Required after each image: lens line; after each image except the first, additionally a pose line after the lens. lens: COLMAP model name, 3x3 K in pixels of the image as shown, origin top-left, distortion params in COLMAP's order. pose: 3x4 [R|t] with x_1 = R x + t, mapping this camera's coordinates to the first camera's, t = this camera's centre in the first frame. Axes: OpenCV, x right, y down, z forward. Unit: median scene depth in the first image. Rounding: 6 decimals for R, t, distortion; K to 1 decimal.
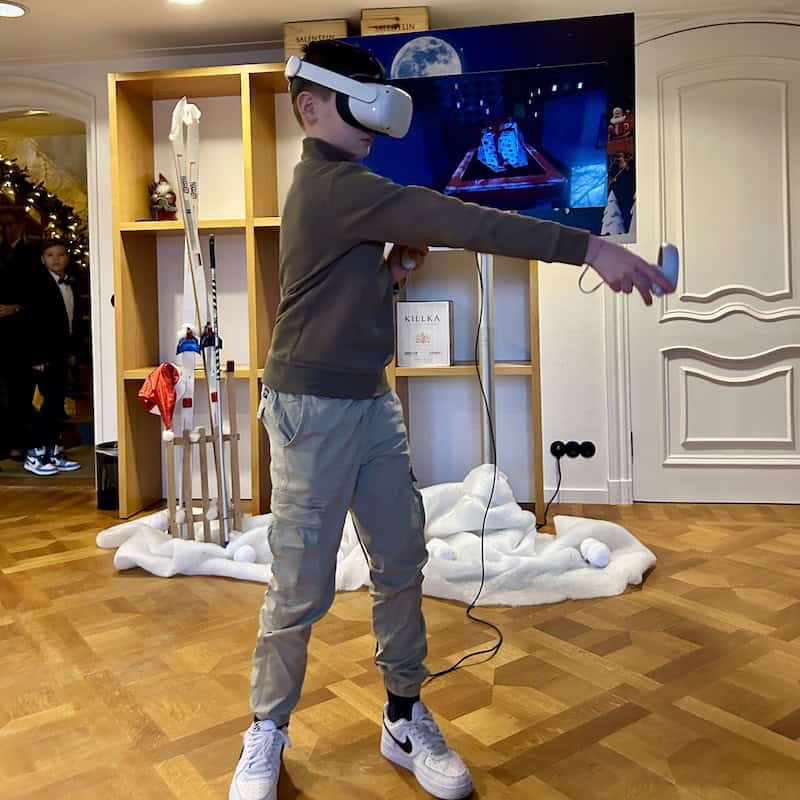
lens RADIAL K [[814.0, 0, 400.2], [0, 814.0, 313.7], [0, 0, 1]] dist [0.004894, -0.012284]
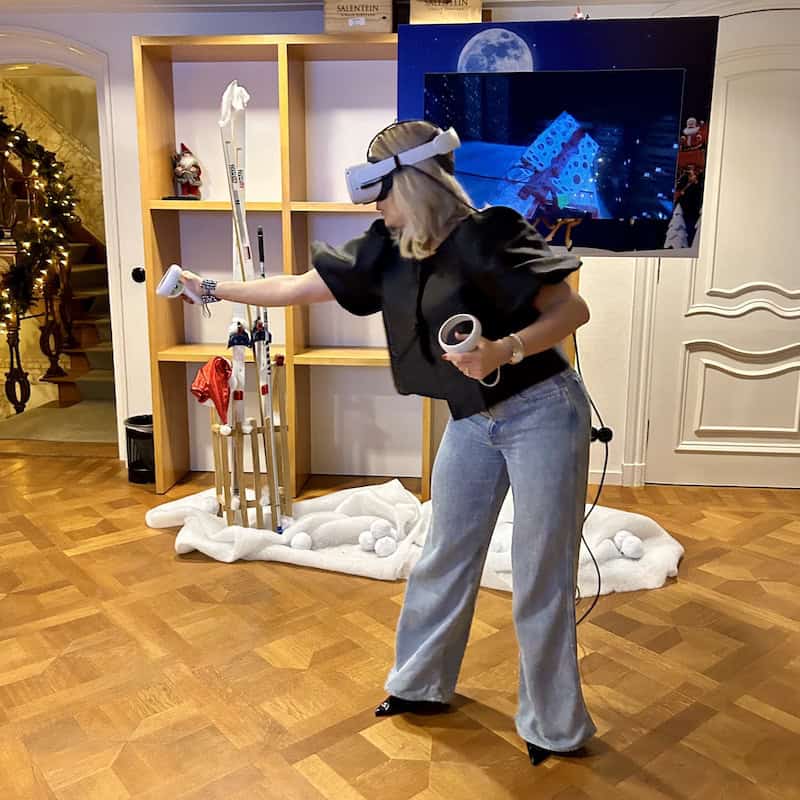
lens RADIAL K [[807.1, 0, 400.0], [0, 807.1, 400.0], [0, 0, 1]] dist [0.014412, -0.030411]
pose [[0.998407, 0.017478, 0.053649, -0.116098], [-0.026935, 0.983119, 0.180975, -0.074684], [-0.049580, -0.182131, 0.982023, -0.003642]]
